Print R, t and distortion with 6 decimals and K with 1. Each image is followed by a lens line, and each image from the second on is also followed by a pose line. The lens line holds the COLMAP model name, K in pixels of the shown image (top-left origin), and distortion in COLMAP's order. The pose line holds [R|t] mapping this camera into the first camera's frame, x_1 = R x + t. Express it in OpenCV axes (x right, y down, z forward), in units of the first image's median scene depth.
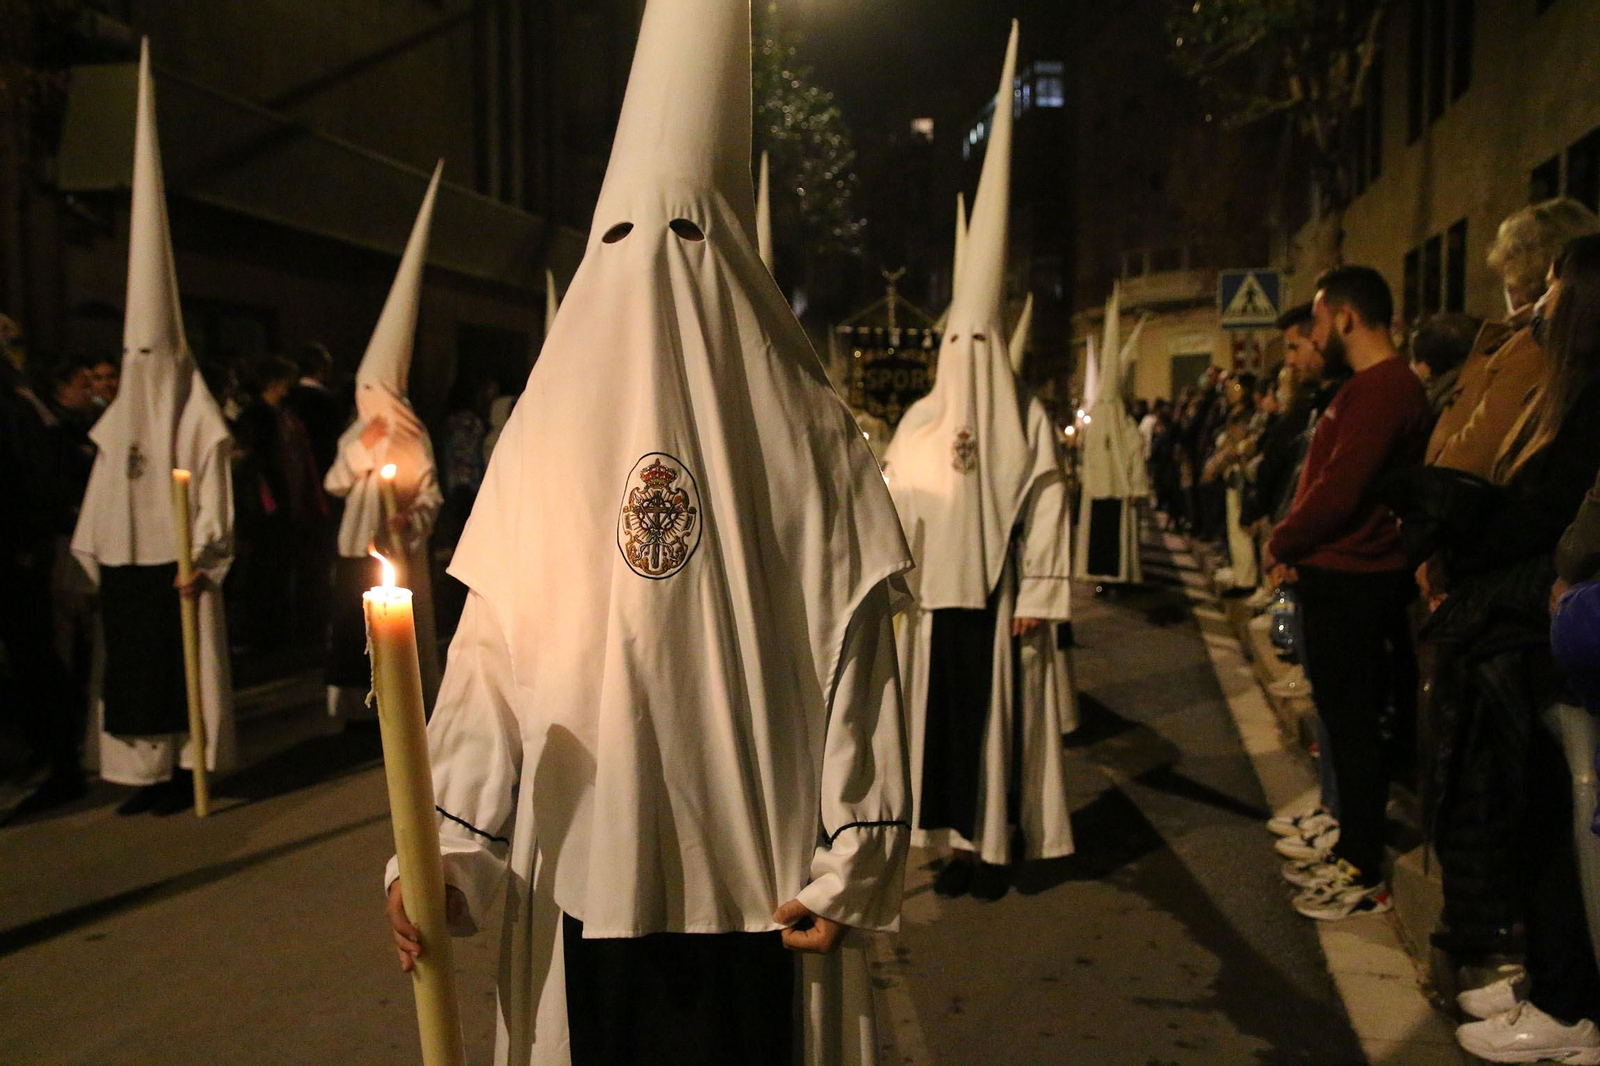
lens RADIAL K [[1477.8, 0, 799.1], [0, 1477.8, 552.2], [0, 0, 1]] dist [-0.091740, 0.192068]
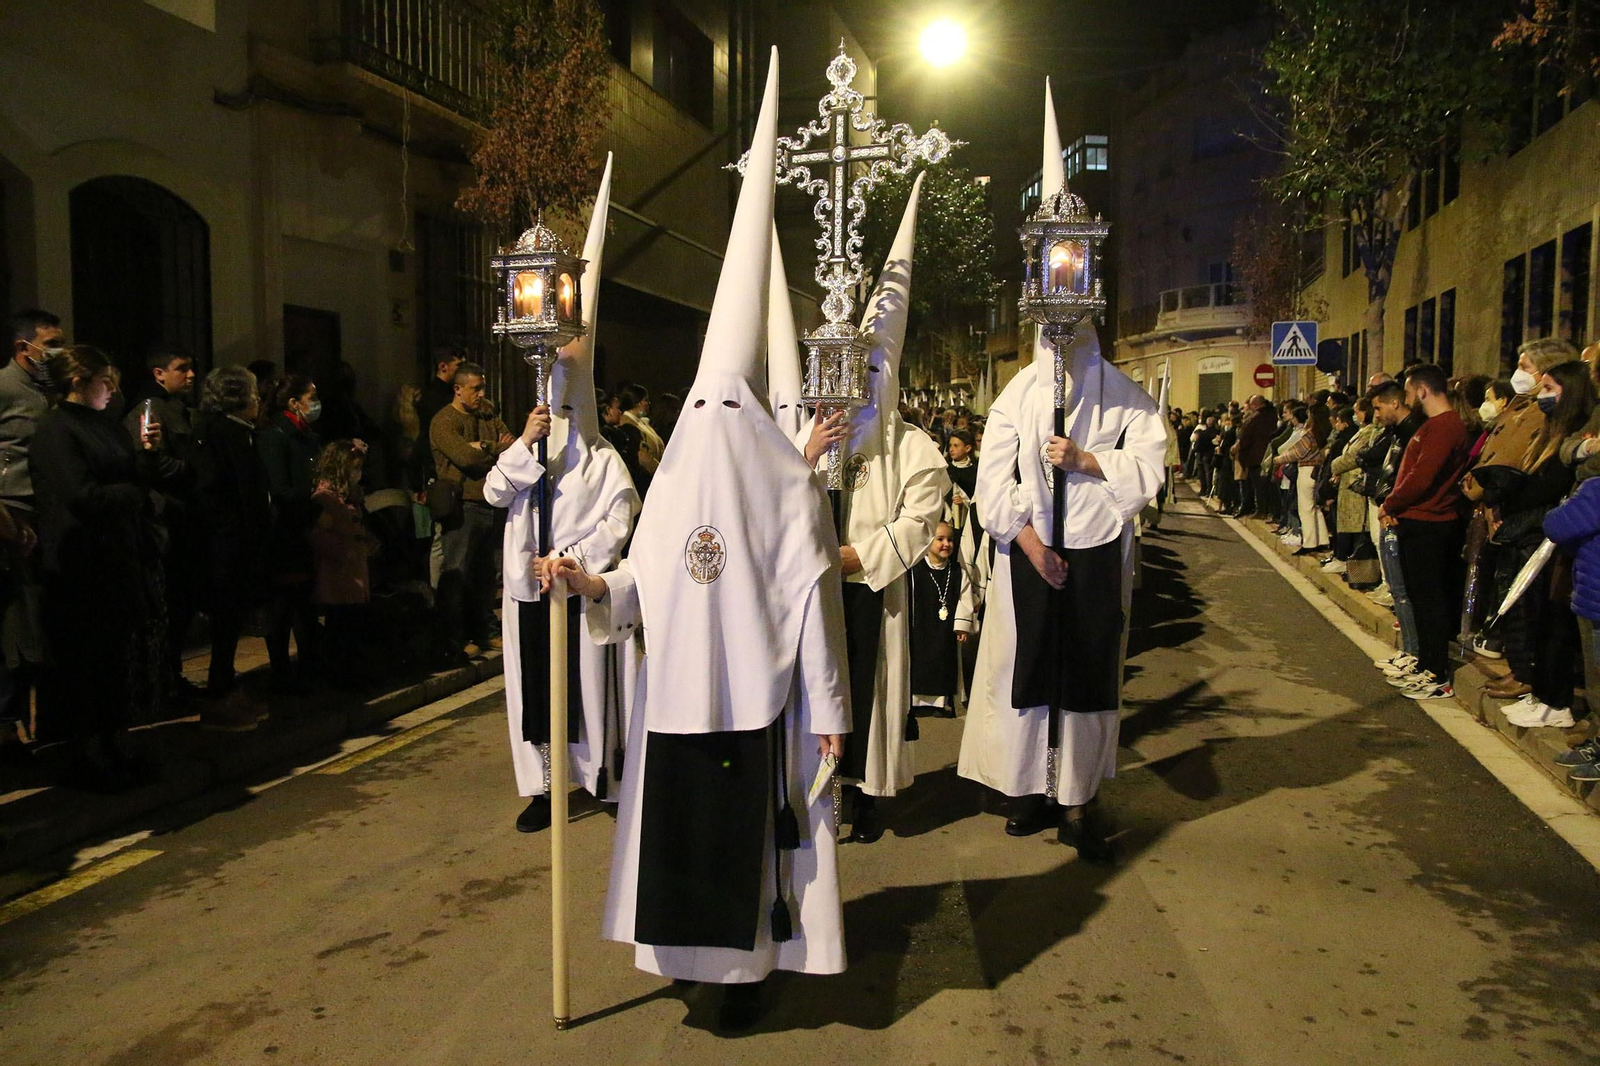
lens RADIAL K [[1296.5, 0, 793.7], [0, 1296.5, 553.1], [0, 0, 1]] dist [-0.137270, 0.168798]
pose [[0.999515, 0.005336, -0.030692, -0.180072], [-0.004957, 0.999911, 0.012413, 0.017770], [0.030755, -0.012255, 0.999452, -0.301616]]
